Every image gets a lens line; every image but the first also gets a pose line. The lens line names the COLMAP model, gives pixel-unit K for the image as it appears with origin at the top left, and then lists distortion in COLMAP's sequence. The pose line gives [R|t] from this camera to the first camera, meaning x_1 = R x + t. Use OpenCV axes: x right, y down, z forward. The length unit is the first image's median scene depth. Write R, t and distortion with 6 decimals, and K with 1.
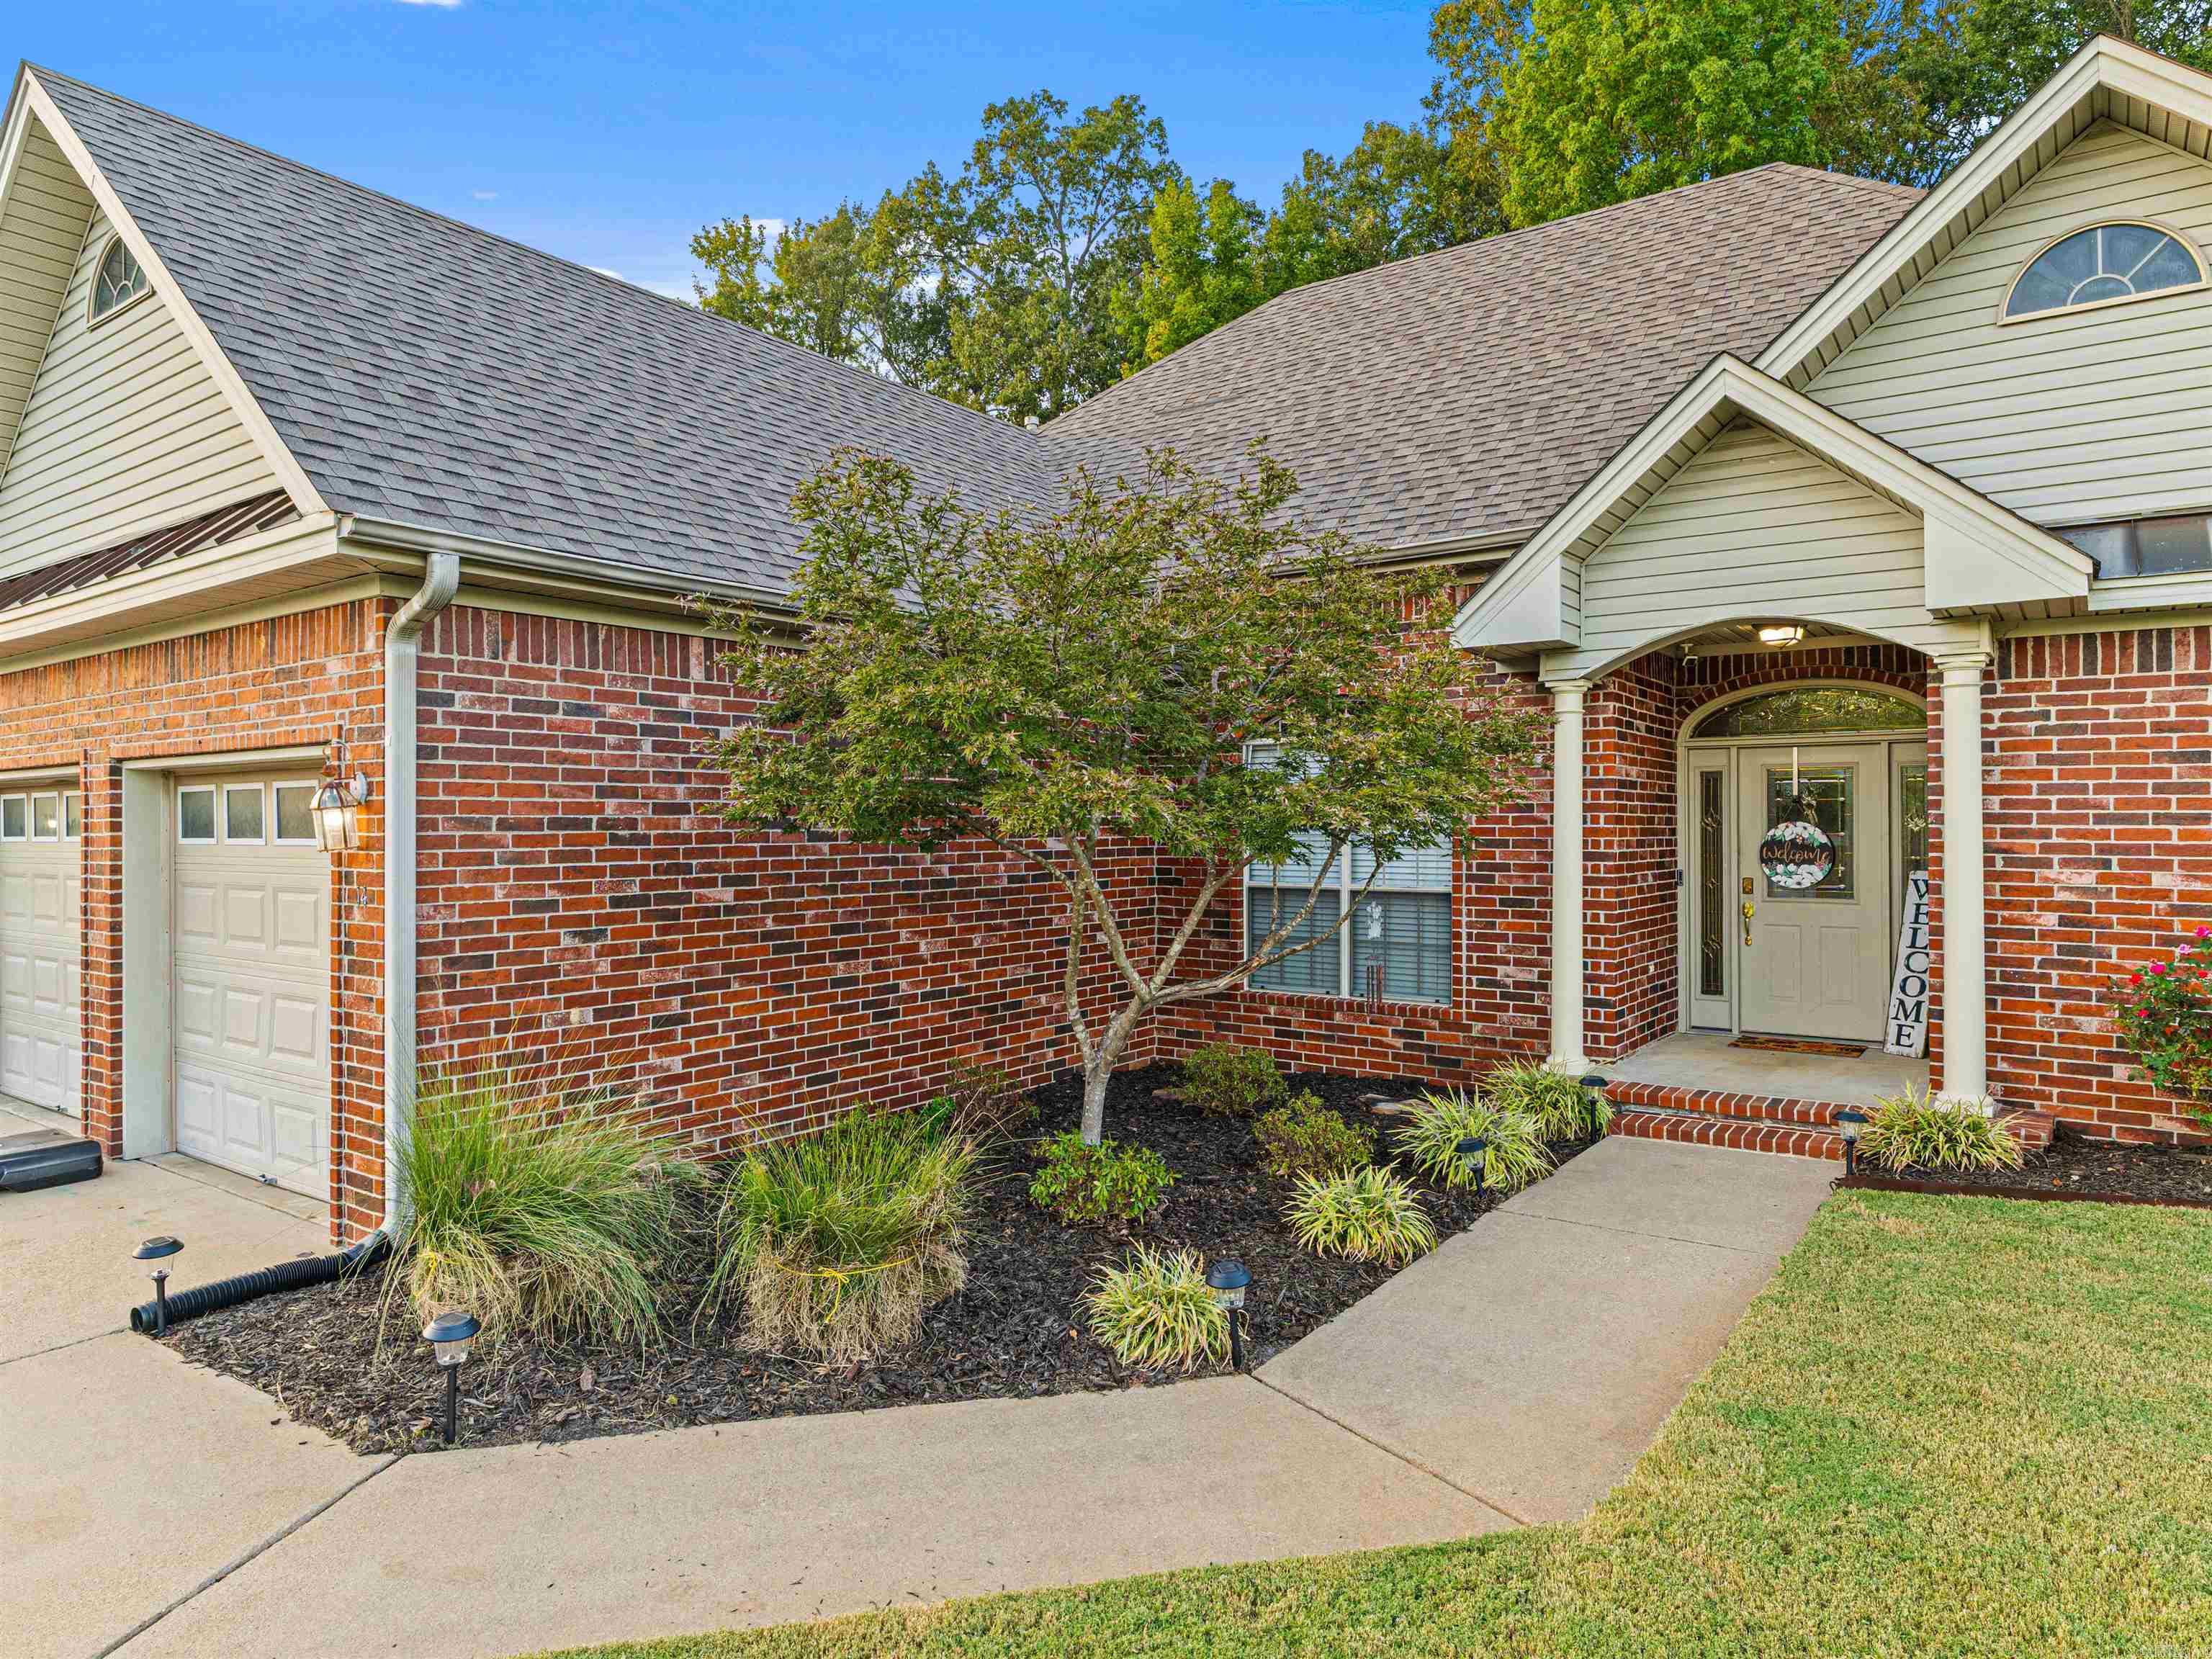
lens RADIAL K [[1366.1, 0, 1104.6], [0, 1366.1, 815.0], [0, 0, 1]] dist [-0.007403, -0.002928]
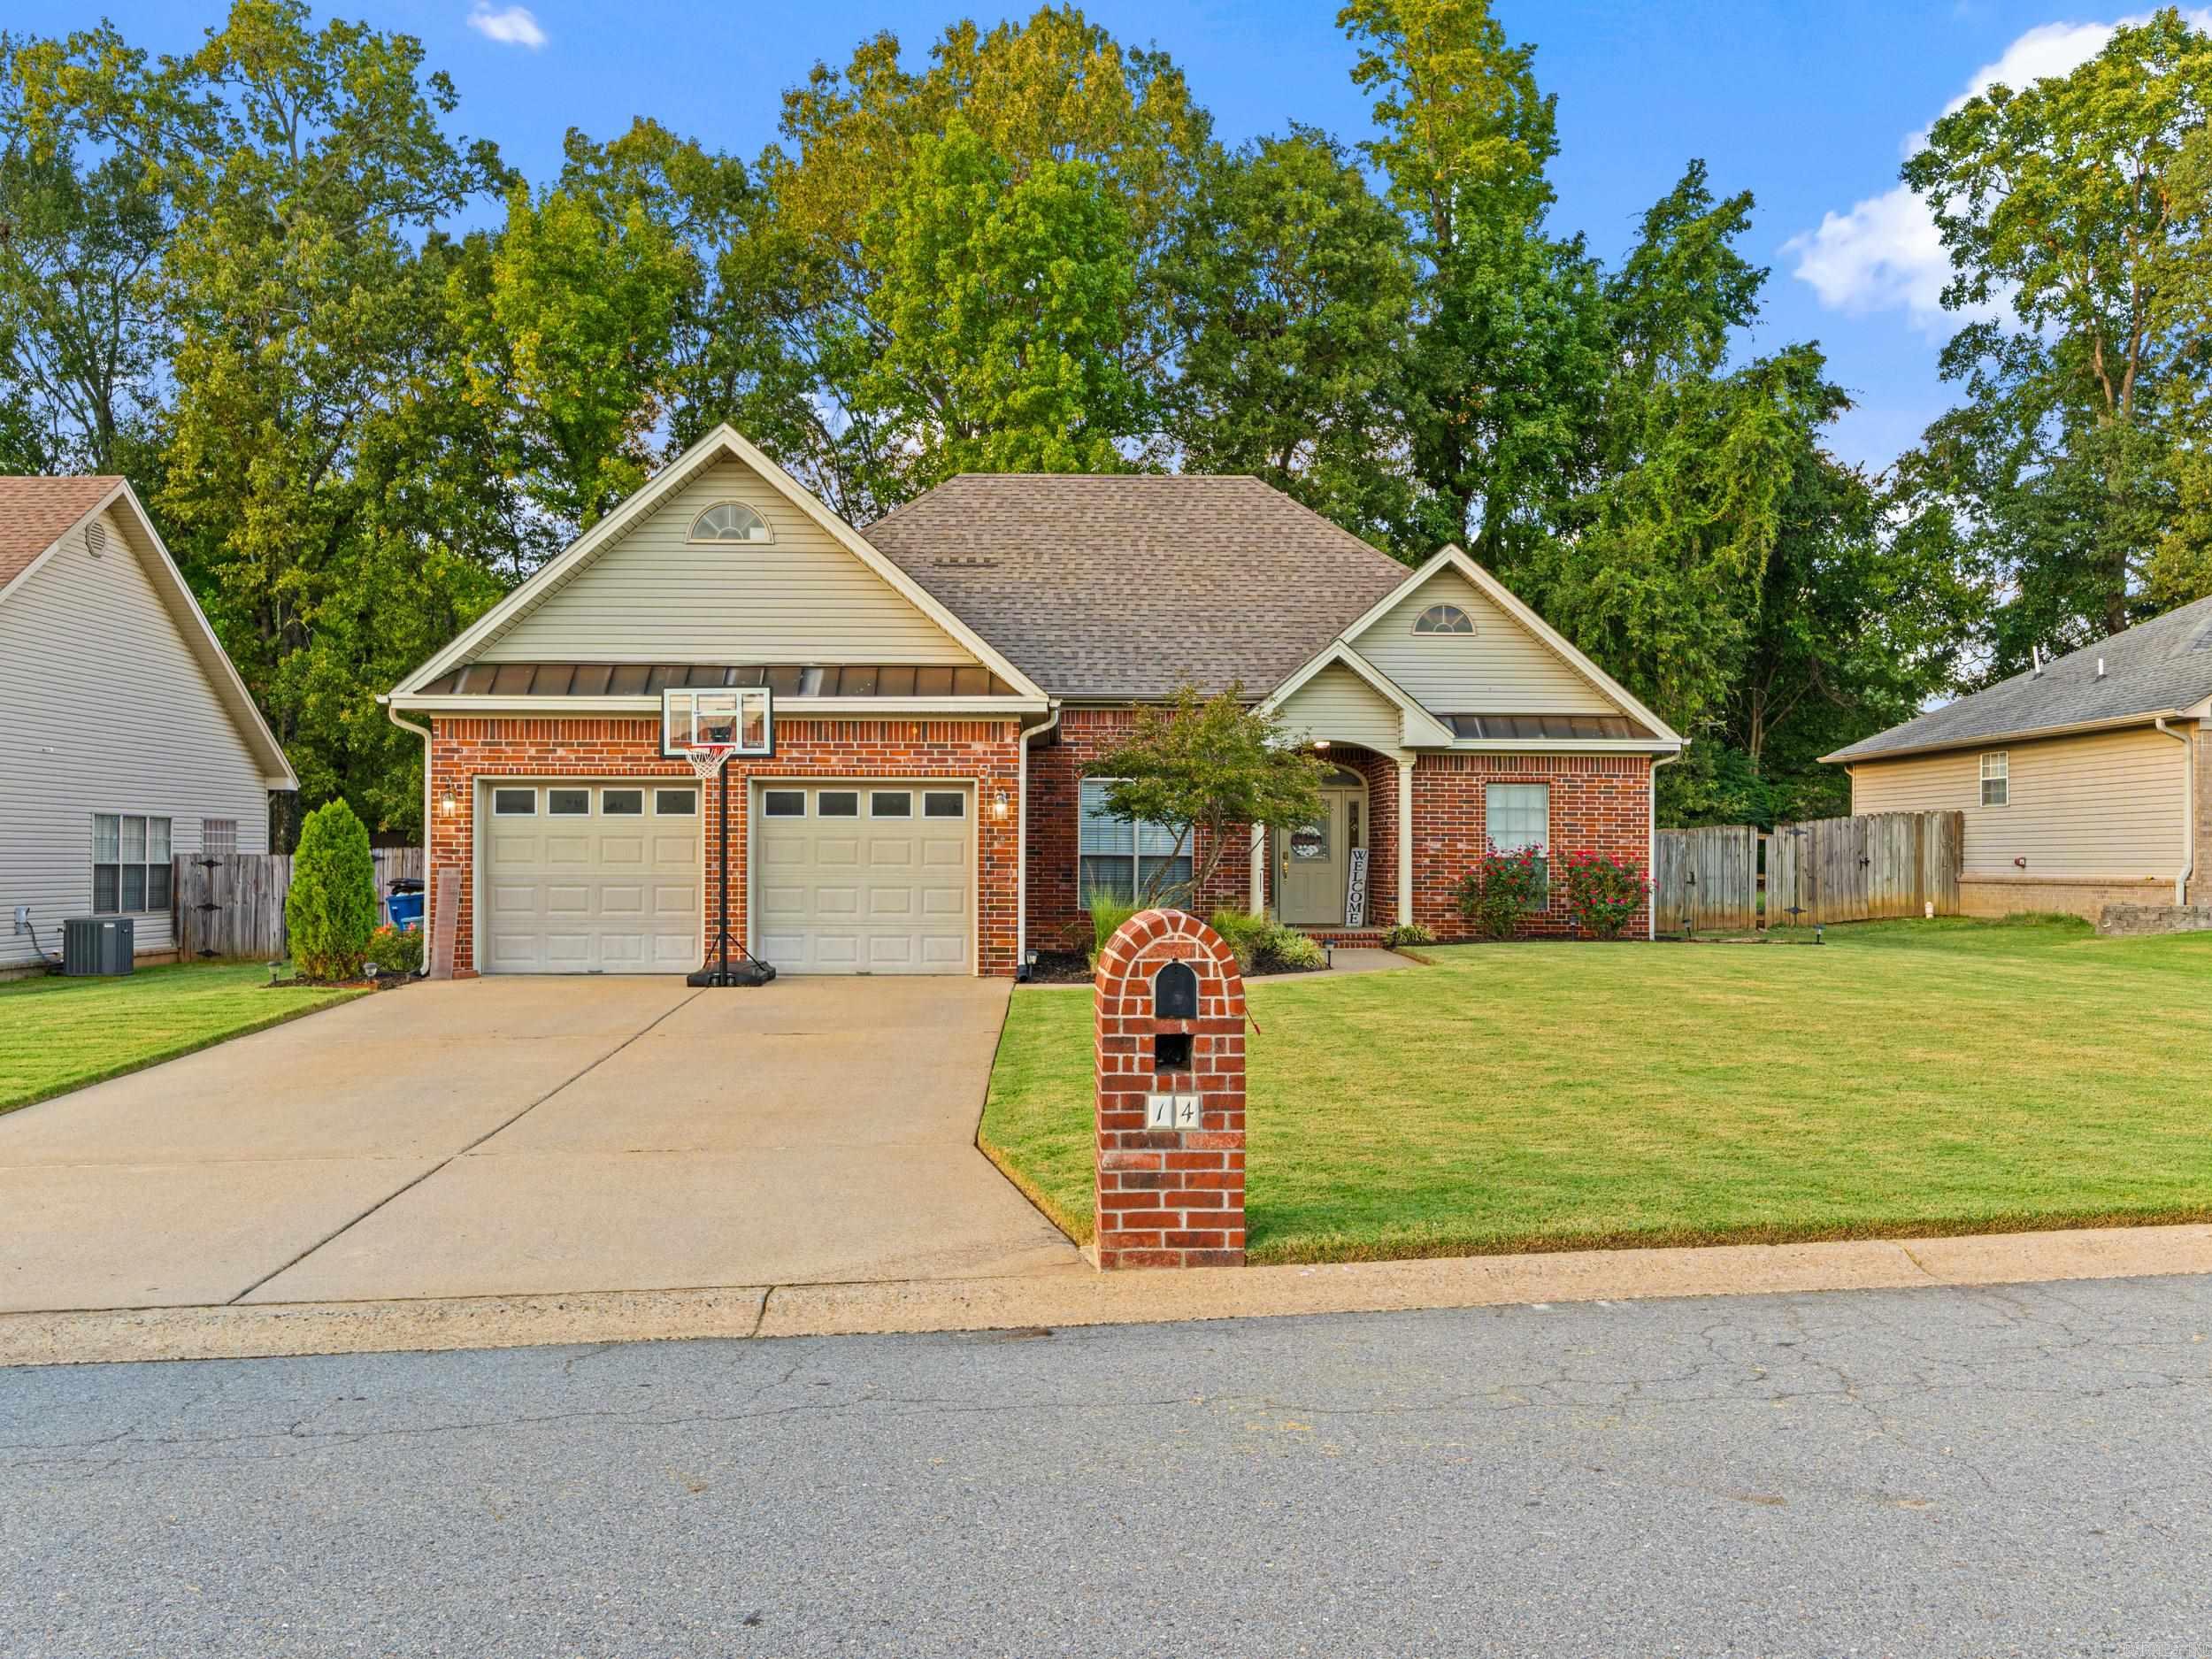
lens RADIAL K [[1905.4, 0, 1105.2], [0, 1905.4, 821.9], [0, 0, 1]] dist [-0.000920, 0.005181]
pose [[0.792961, 0.020185, 0.608938, -1.777550], [-0.011657, 0.999771, -0.017960, 0.063471], [-0.609161, 0.007143, 0.793014, -1.350719]]
